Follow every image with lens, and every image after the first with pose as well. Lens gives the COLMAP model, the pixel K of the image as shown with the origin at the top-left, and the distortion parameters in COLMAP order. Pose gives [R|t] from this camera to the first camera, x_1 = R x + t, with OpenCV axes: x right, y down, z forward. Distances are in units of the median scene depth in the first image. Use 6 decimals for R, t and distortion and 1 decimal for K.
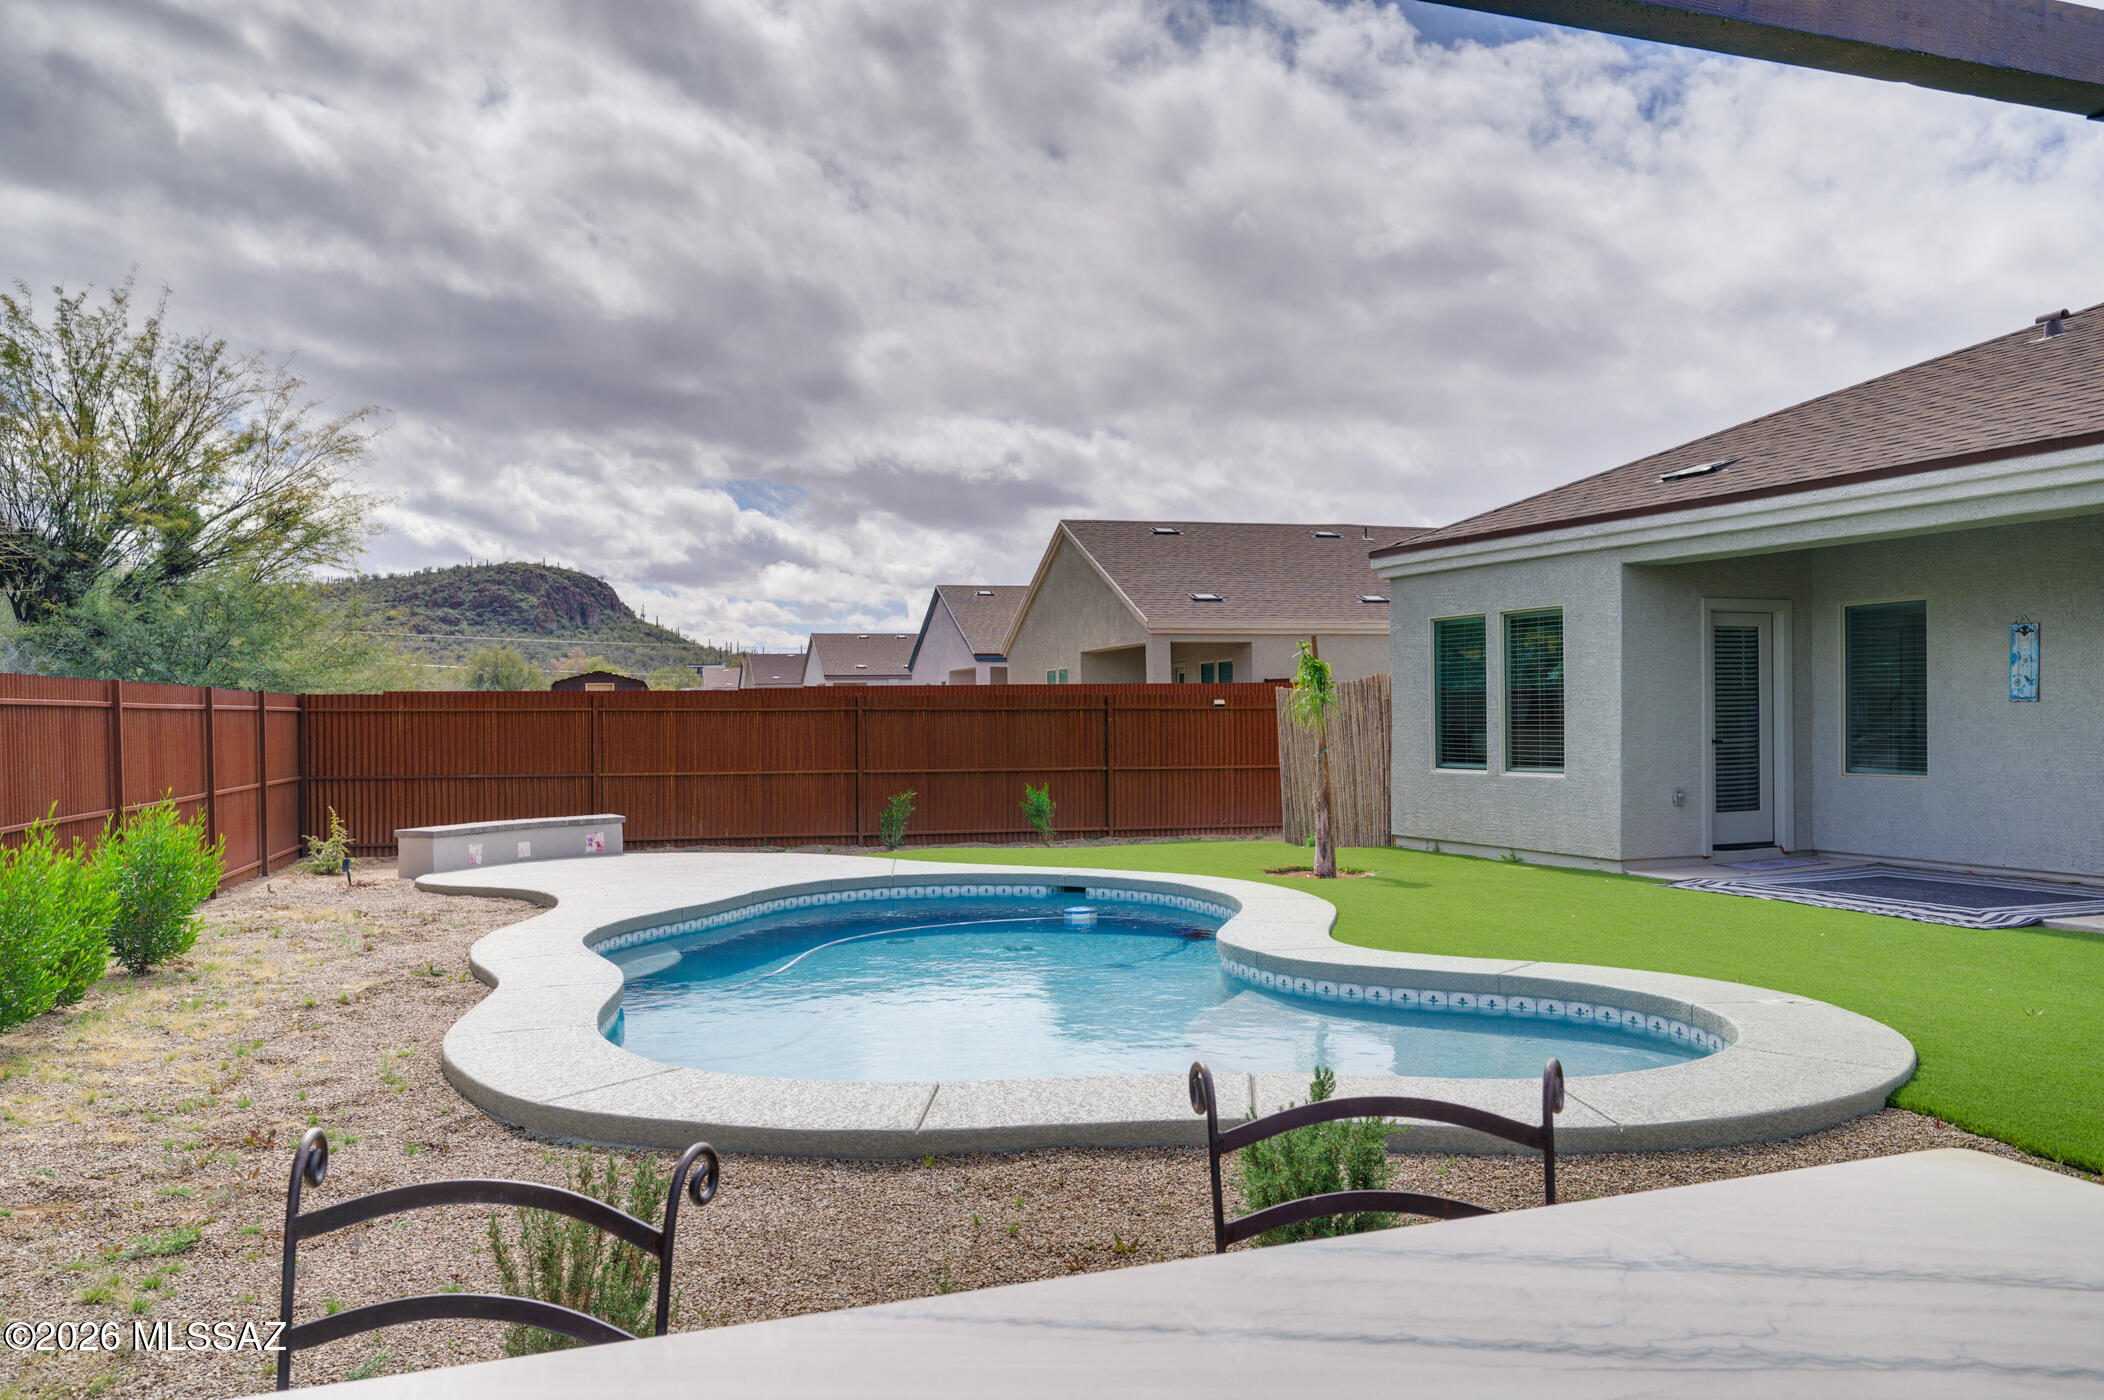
lens RADIAL K [[1690.6, 0, 1045.7], [0, 1690.6, 702.7], [0, 0, 1]] dist [-0.006495, -0.005913]
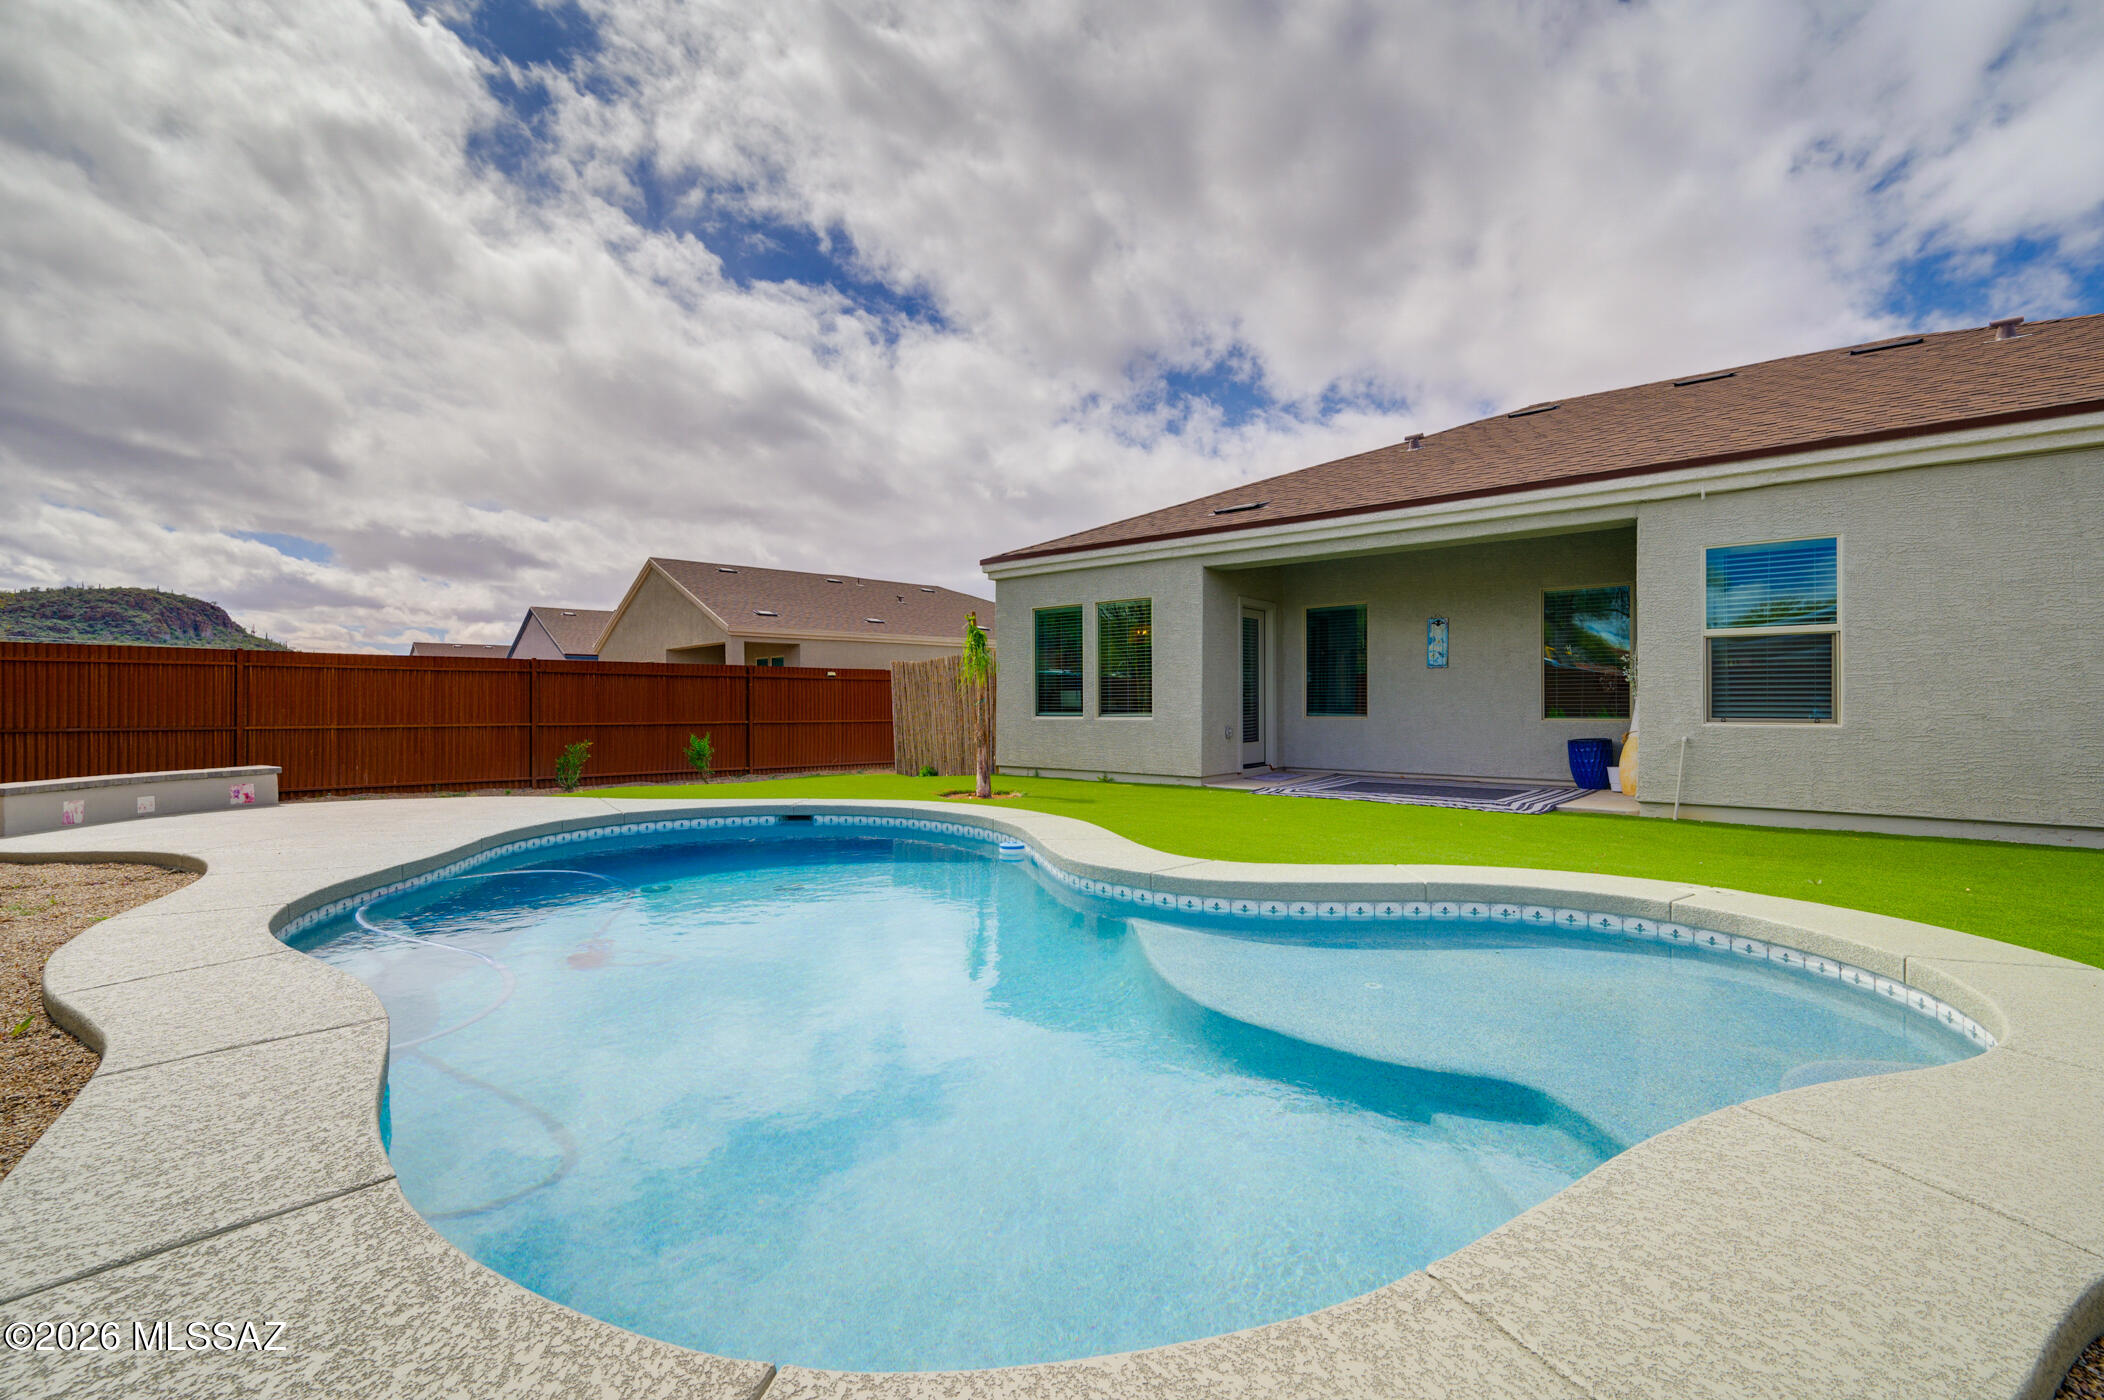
lens RADIAL K [[905.3, 0, 1051.4], [0, 905.3, 702.7], [0, 0, 1]] dist [0.000882, -0.000974]
pose [[0.881447, 0.008106, 0.472213, -0.116365], [-0.008206, 0.999965, -0.001847, 0.030773], [-0.472211, -0.002248, 0.881483, 0.359676]]
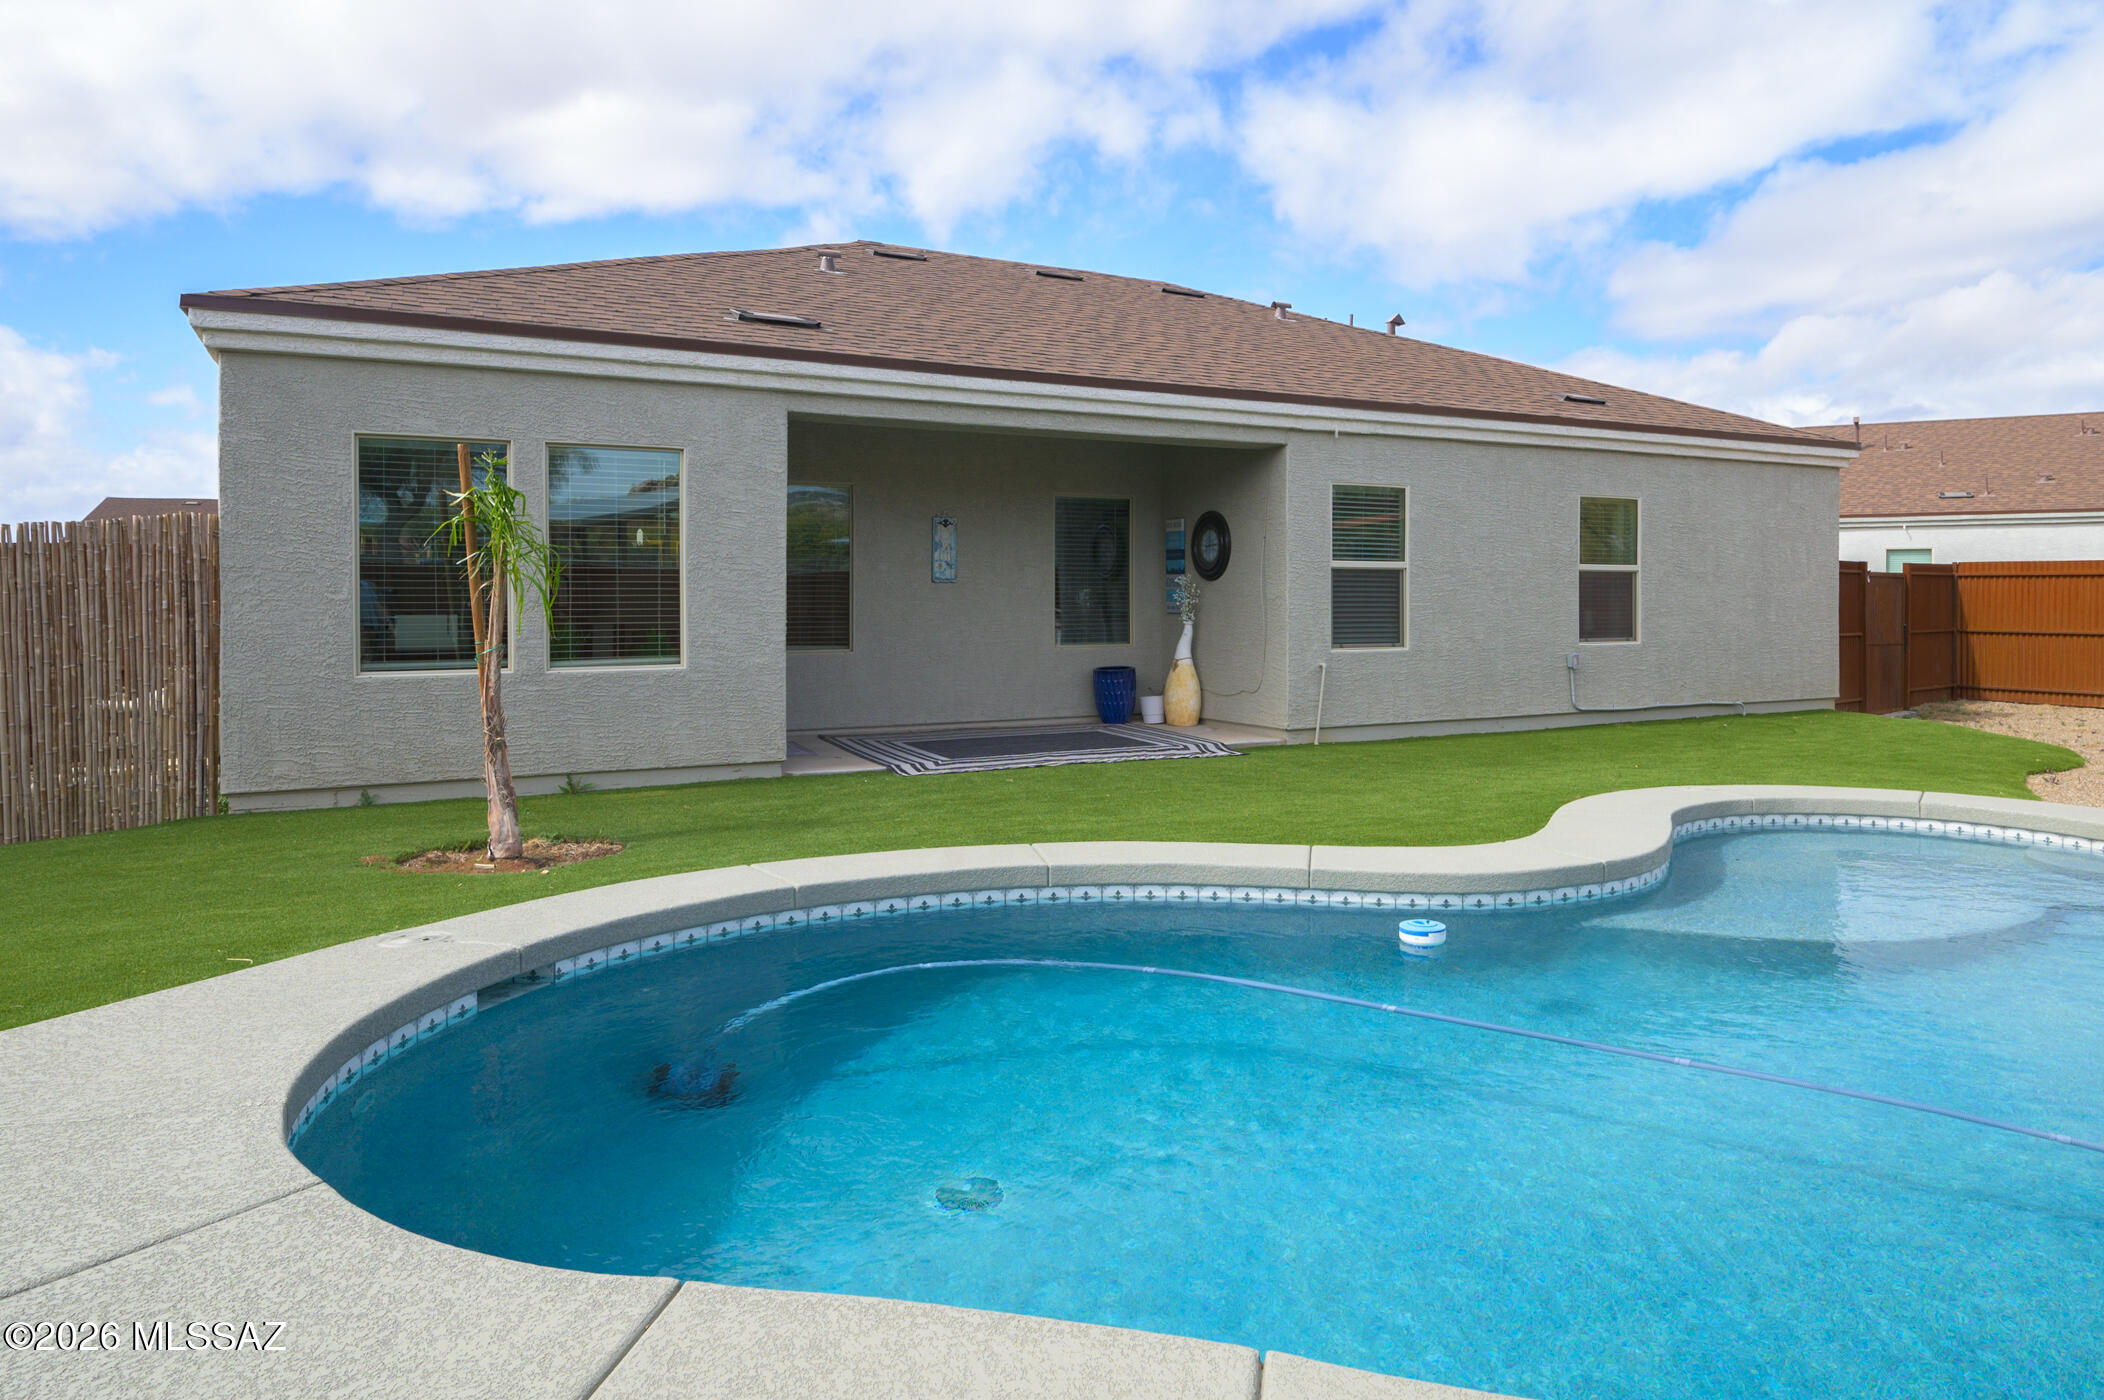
lens RADIAL K [[1327.6, 0, 1128.2], [0, 1327.6, 622.6], [0, 0, 1]] dist [-0.001284, -0.000573]
pose [[-0.112383, -0.008005, 0.993633, -0.310430], [-0.001184, 0.999968, 0.007922, 0.016774], [-0.993664, -0.000286, -0.112389, 0.821648]]
